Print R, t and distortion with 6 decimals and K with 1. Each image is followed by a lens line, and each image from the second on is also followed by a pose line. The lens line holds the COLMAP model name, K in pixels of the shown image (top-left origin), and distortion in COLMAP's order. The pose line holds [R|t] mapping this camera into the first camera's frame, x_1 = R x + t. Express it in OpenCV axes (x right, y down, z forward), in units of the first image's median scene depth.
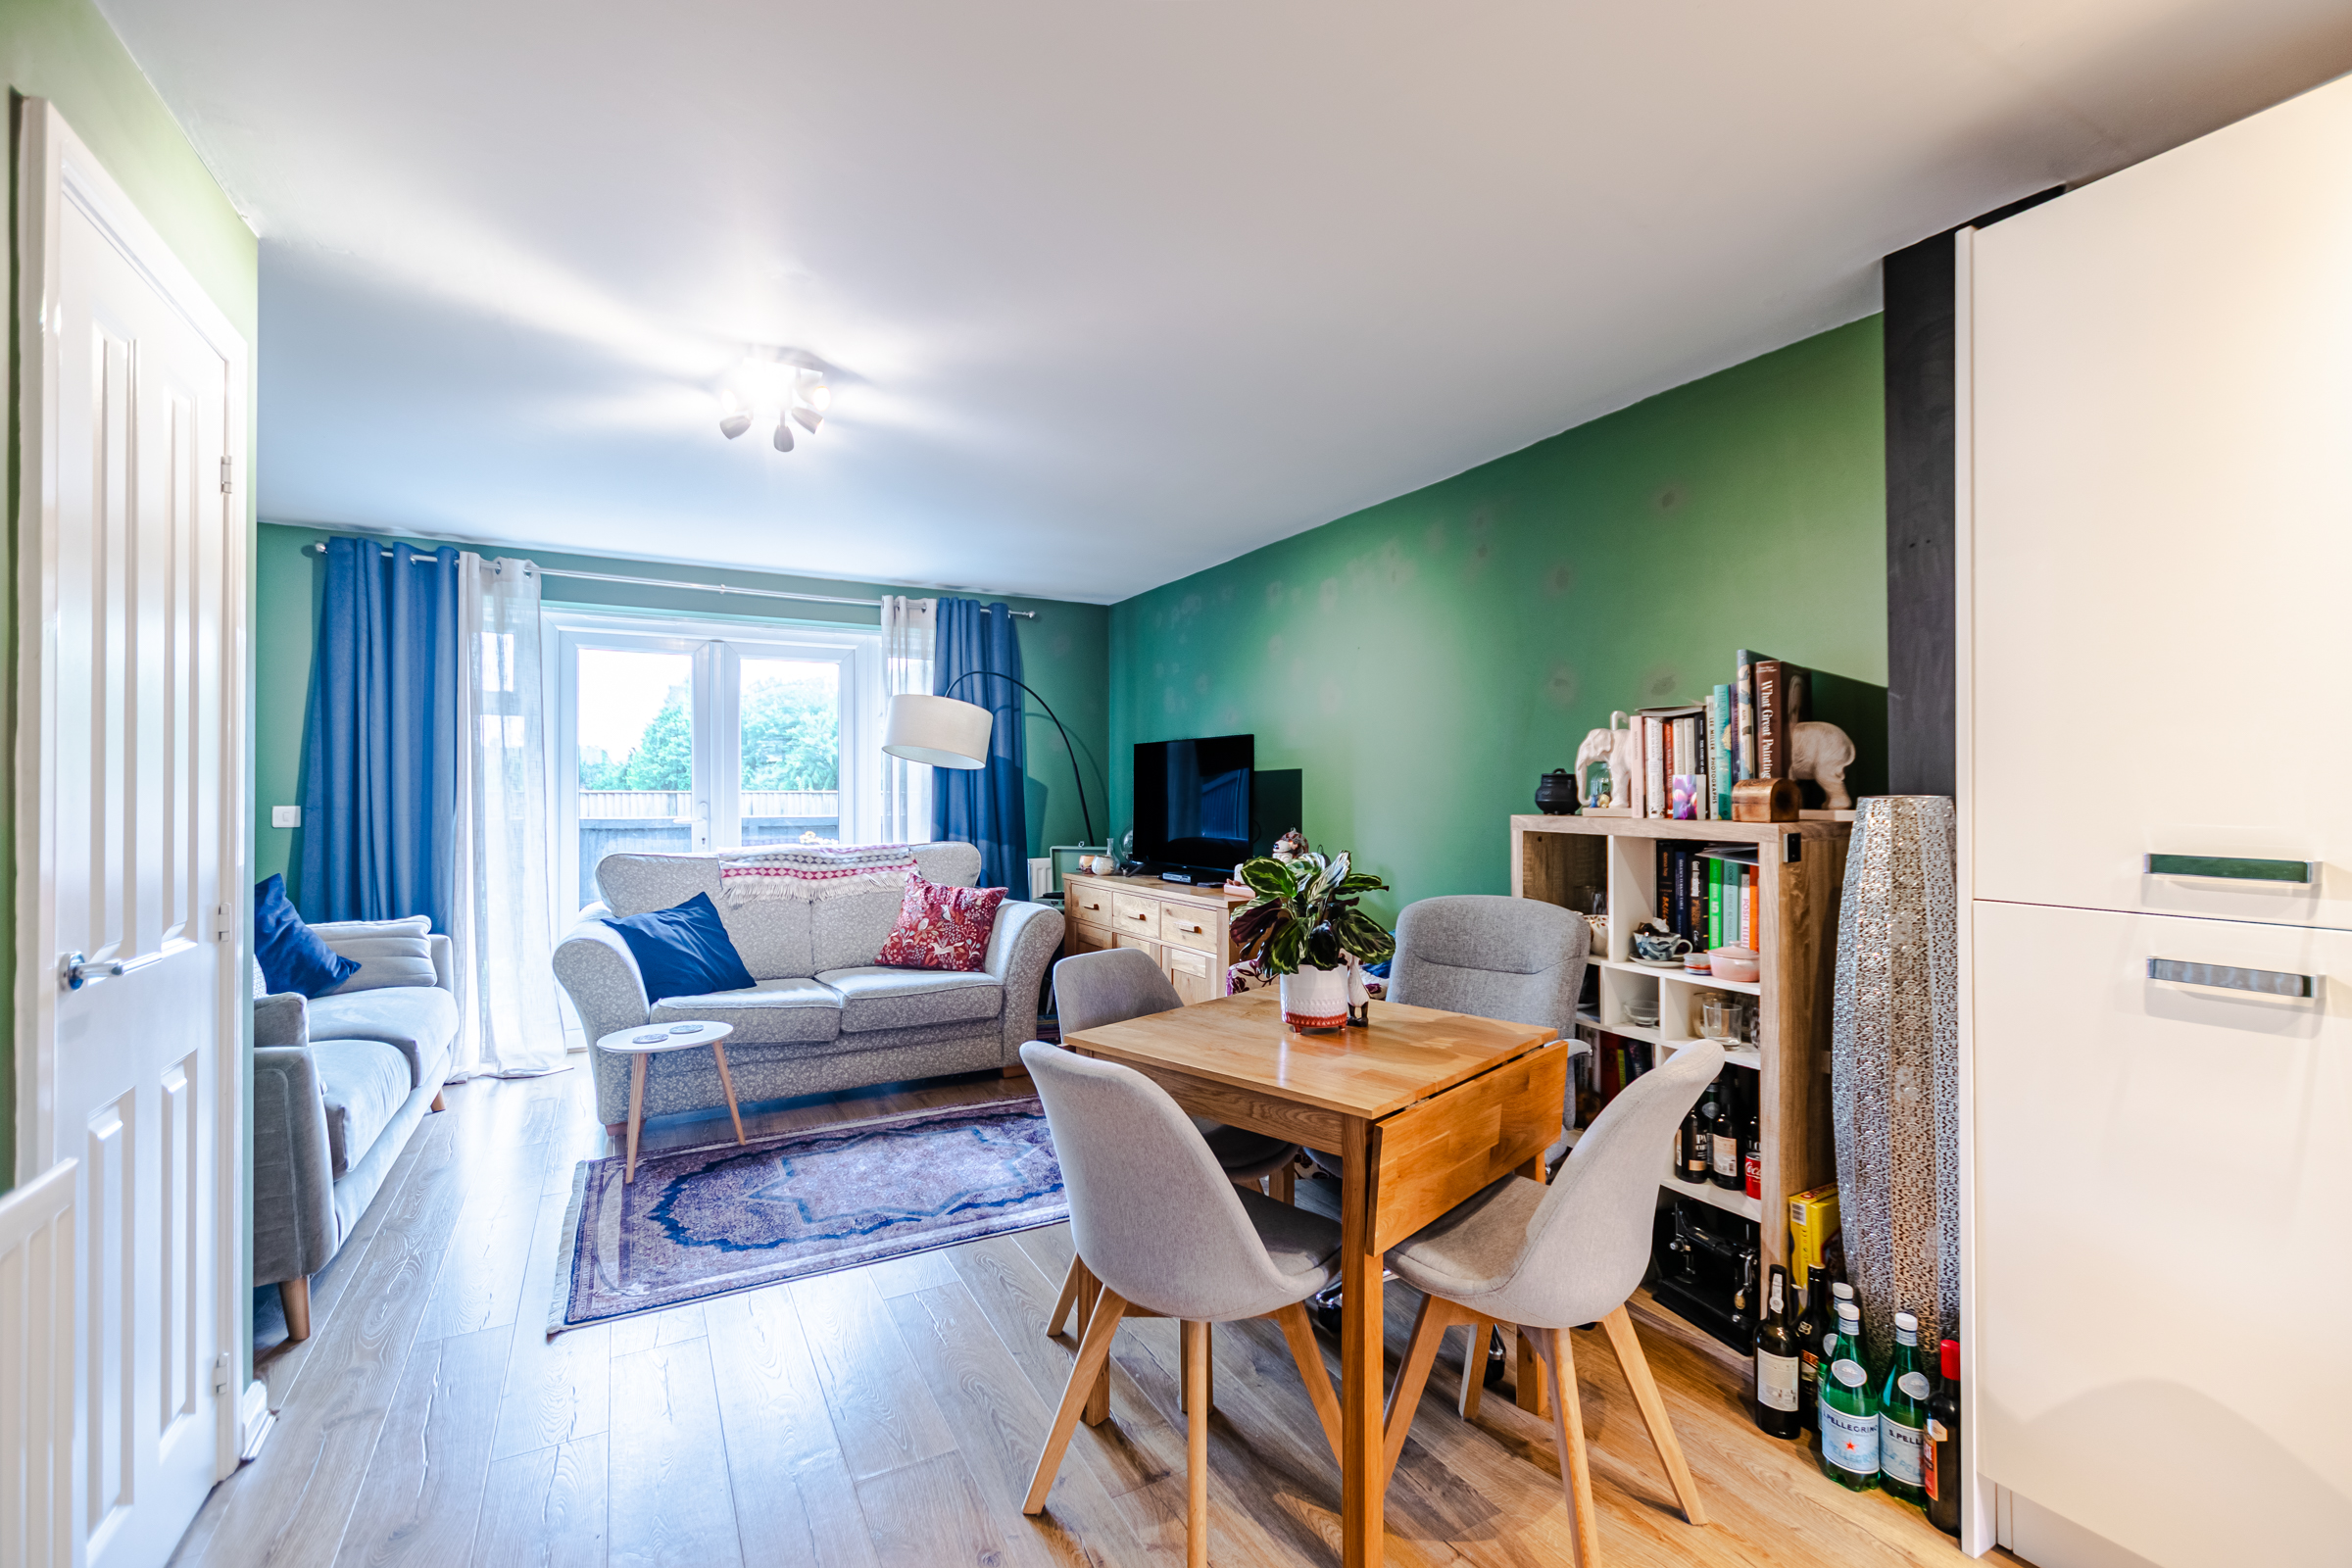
lens RADIAL K [[1023.0, 0, 1179.9], [0, 1023.0, 789.6], [0, 0, 1]] dist [0.008327, -0.000160]
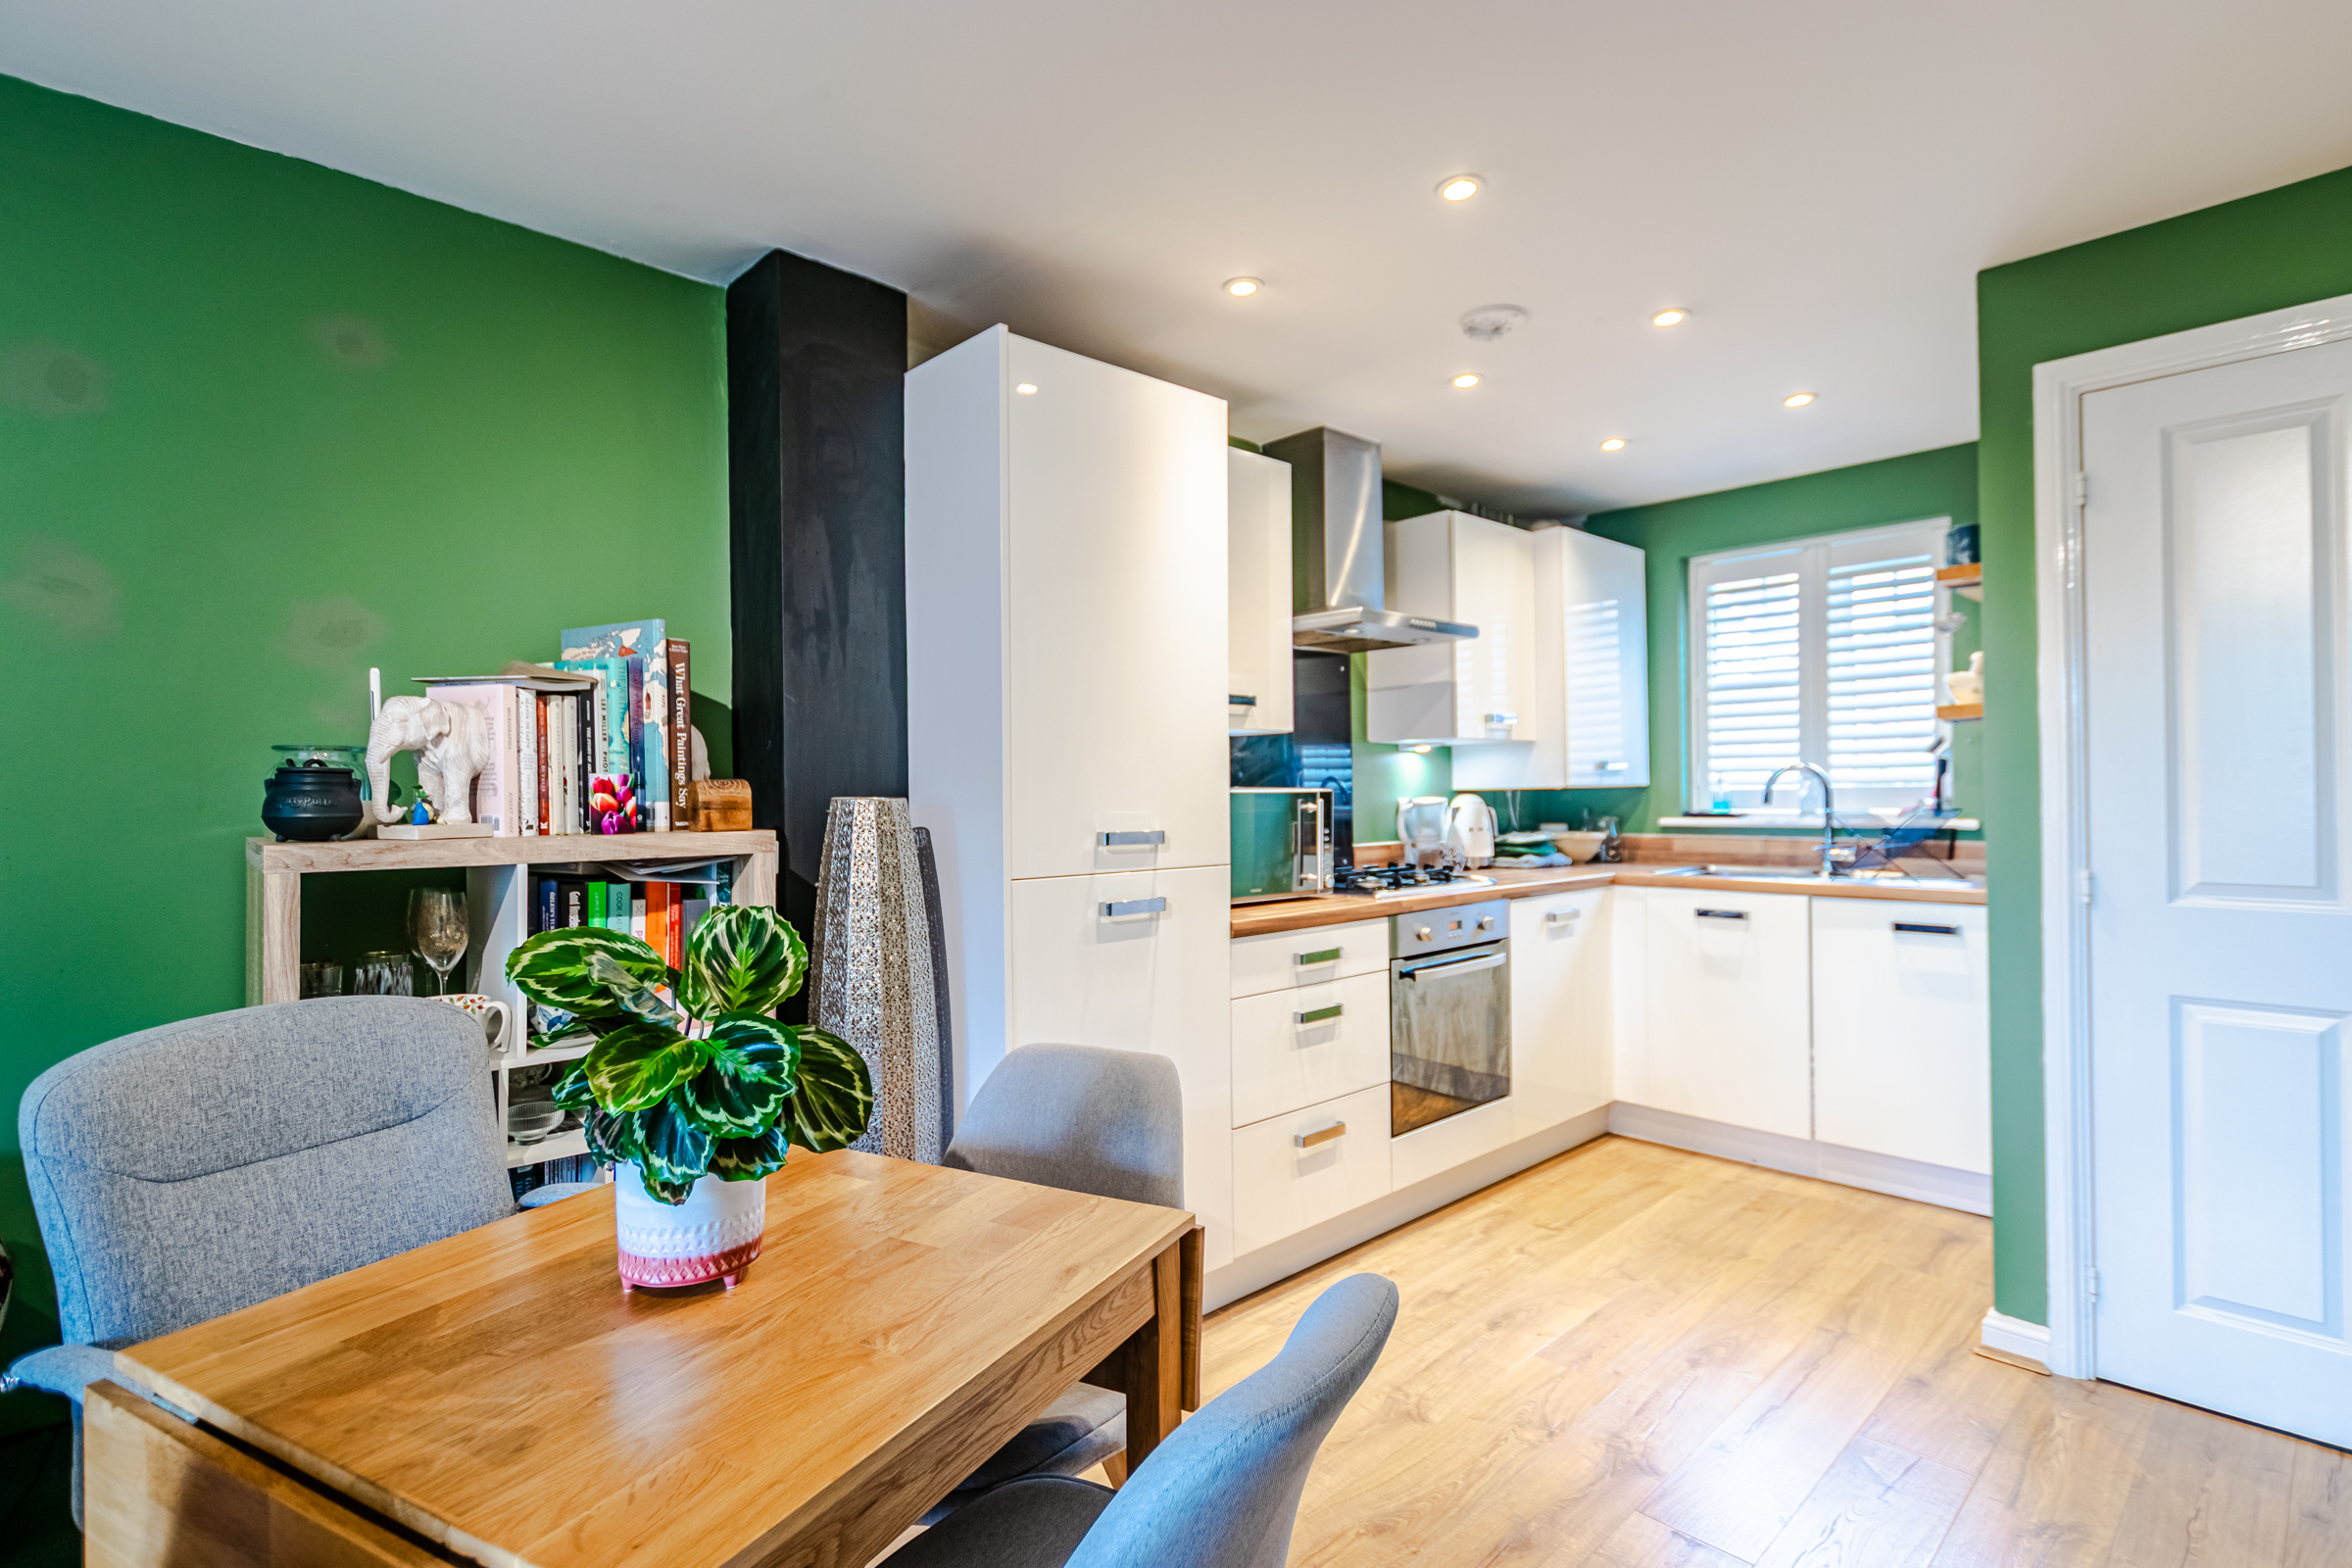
lens RADIAL K [[1145.5, 0, 1176.2], [0, 1145.5, 788.6], [0, 0, 1]] dist [0.006728, 0.000700]
pose [[-0.259787, 0.004274, 0.965657, -0.221500], [0.010636, 0.999942, -0.001564, 0.001107], [-0.965607, 0.009865, -0.259817, 0.439233]]
